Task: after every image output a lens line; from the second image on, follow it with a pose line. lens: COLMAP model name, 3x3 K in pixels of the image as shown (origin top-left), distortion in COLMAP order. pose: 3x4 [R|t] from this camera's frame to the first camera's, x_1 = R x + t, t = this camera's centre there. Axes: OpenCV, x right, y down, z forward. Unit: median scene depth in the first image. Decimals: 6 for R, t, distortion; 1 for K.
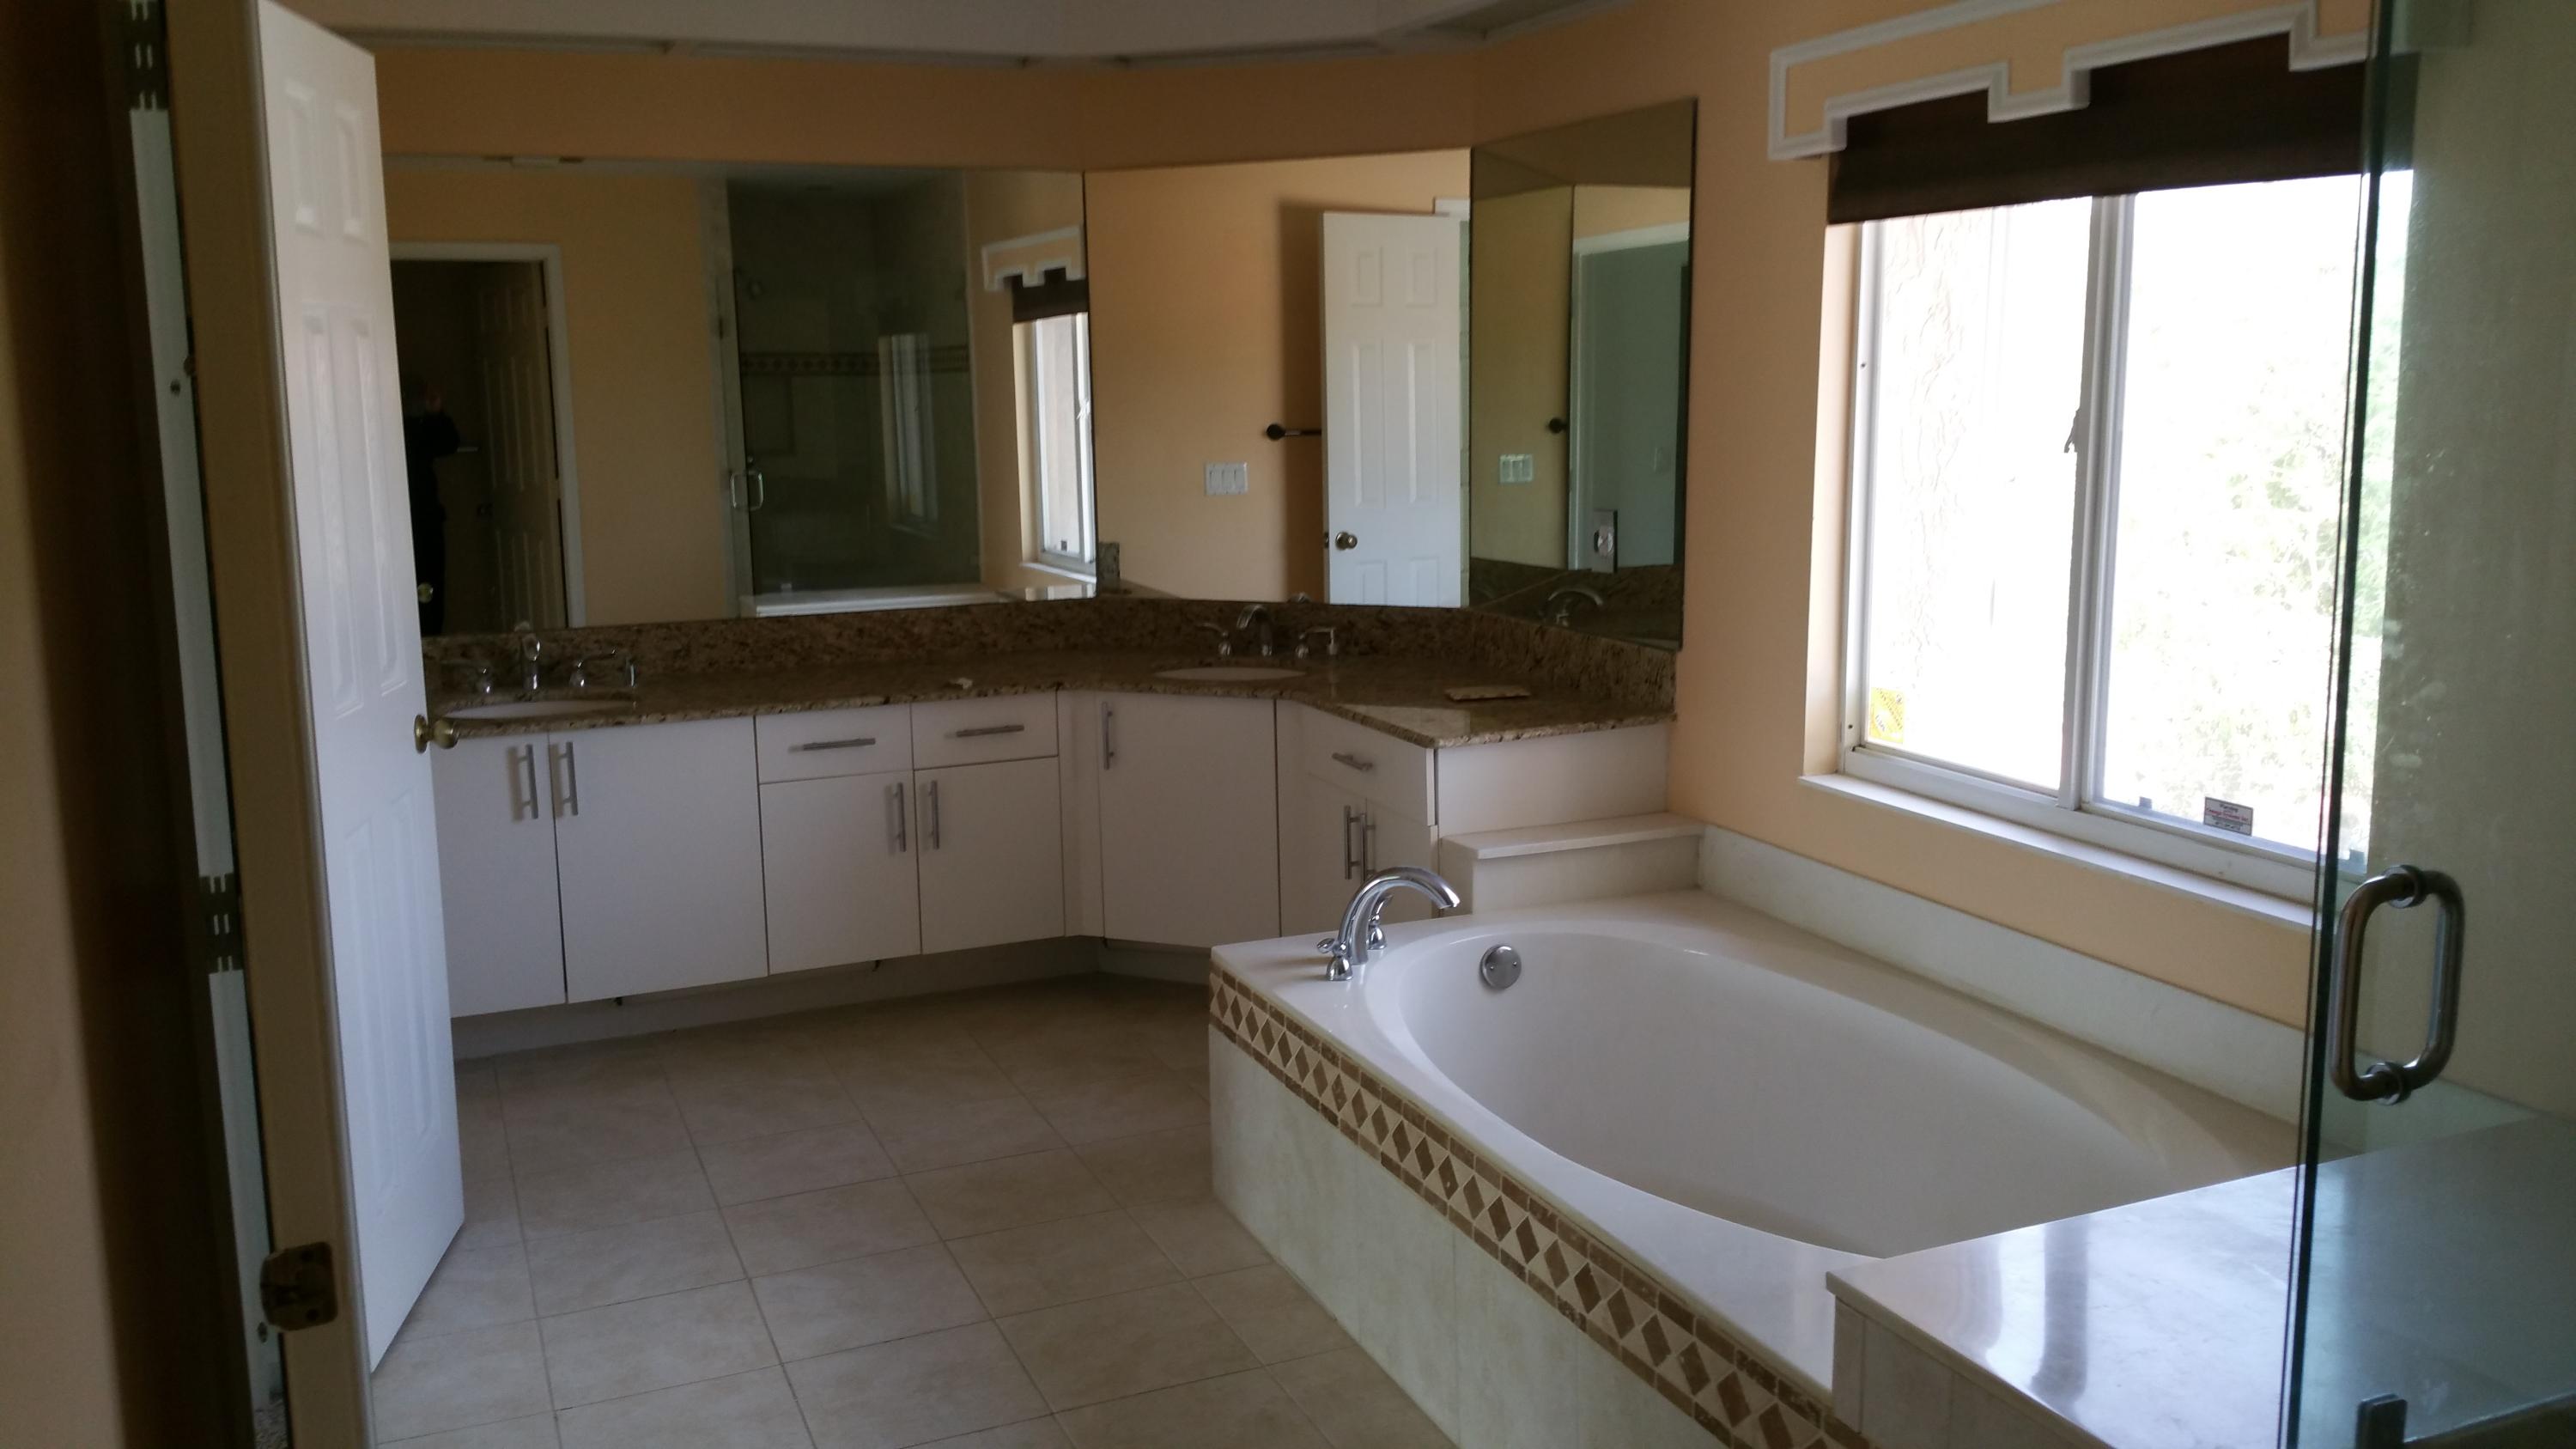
lens RADIAL K [[2091.7, 0, 1290.1], [0, 2091.7, 687.9], [0, 0, 1]] dist [0.173586, -0.280871]
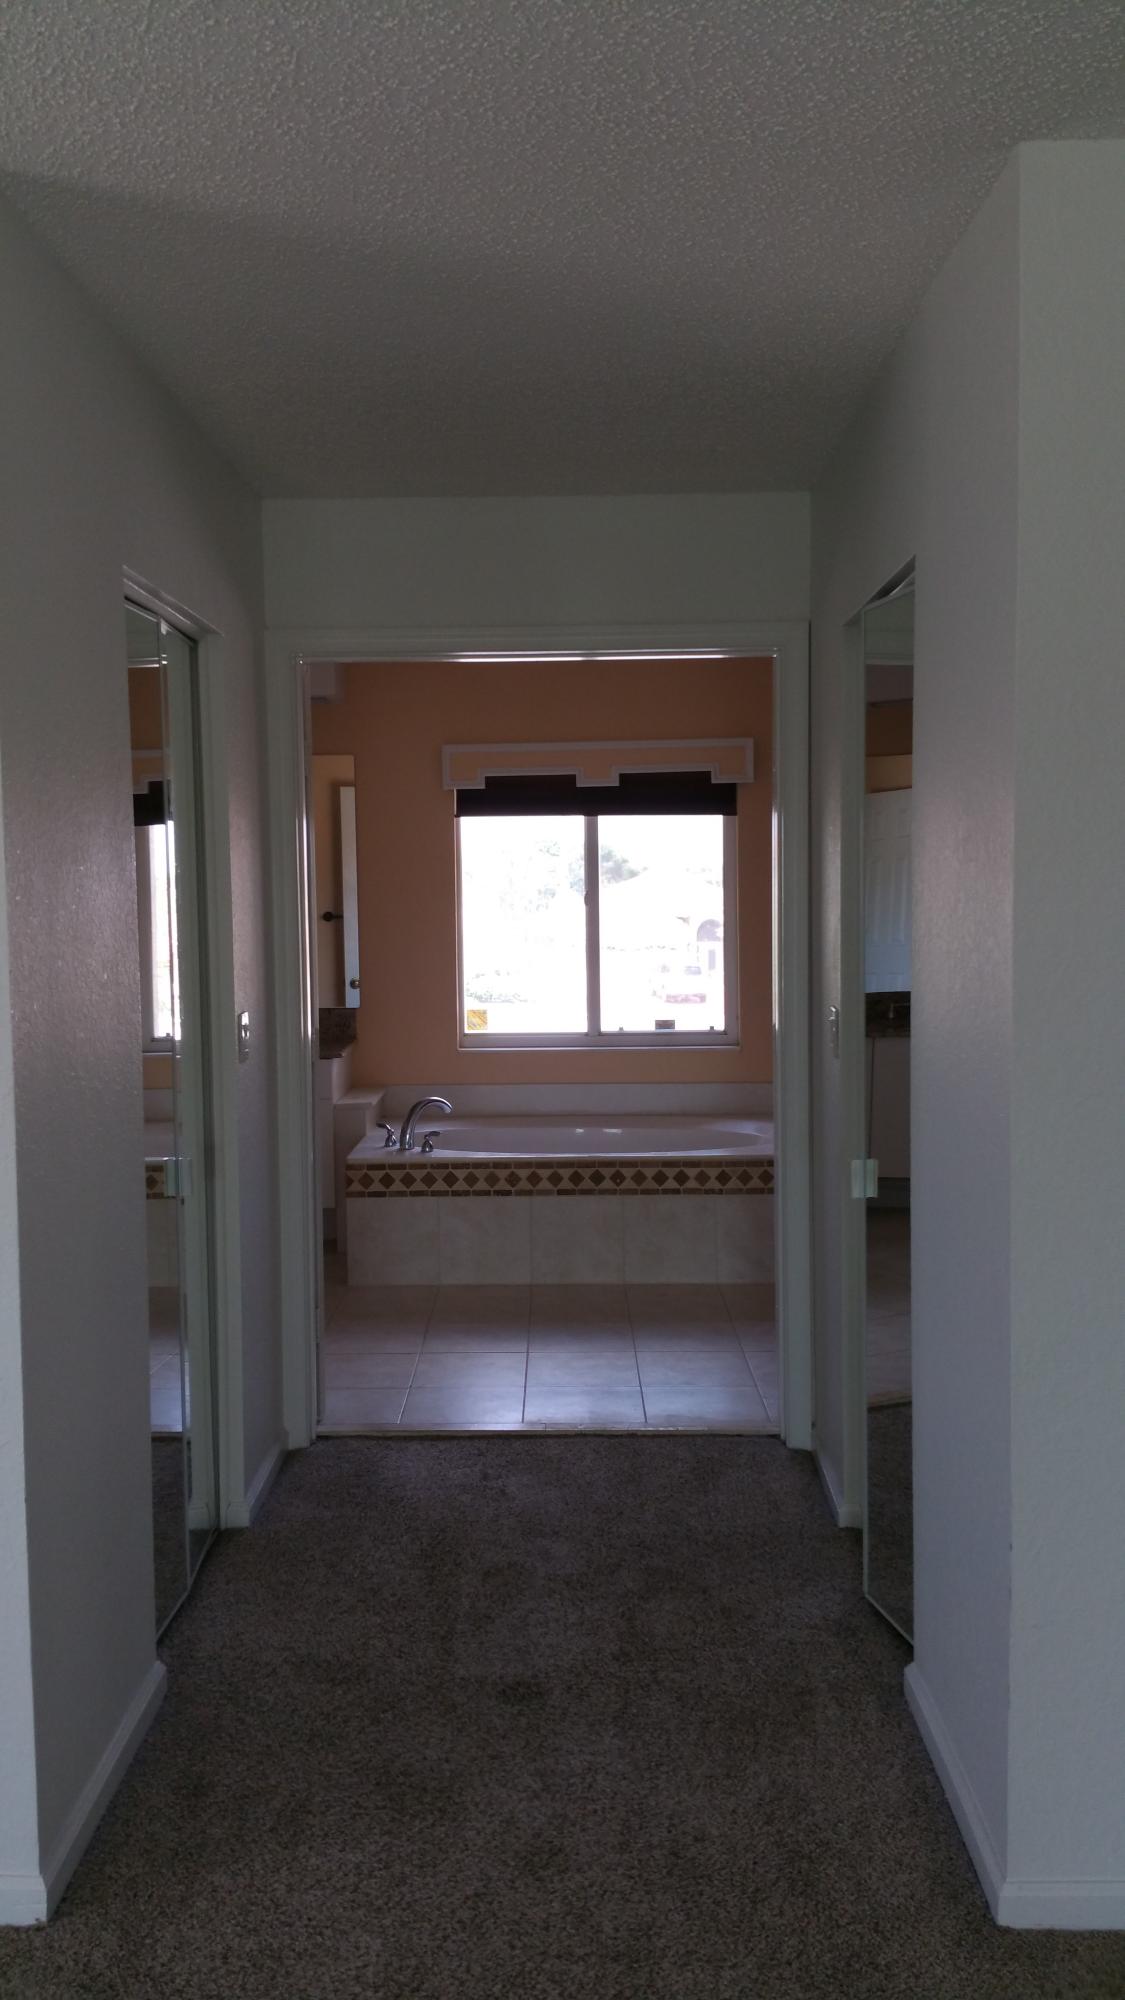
lens RADIAL K [[1623.7, 0, 562.5], [0, 1623.7, 1000.0], [0, 0, 1]] dist [0.173586, -0.280871]
pose [[0.409581, -0.057710, 0.910447, -1.602765], [0.145705, 0.989324, -0.002838, 0.010212], [-0.900563, 0.133819, 0.413617, 0.189804]]
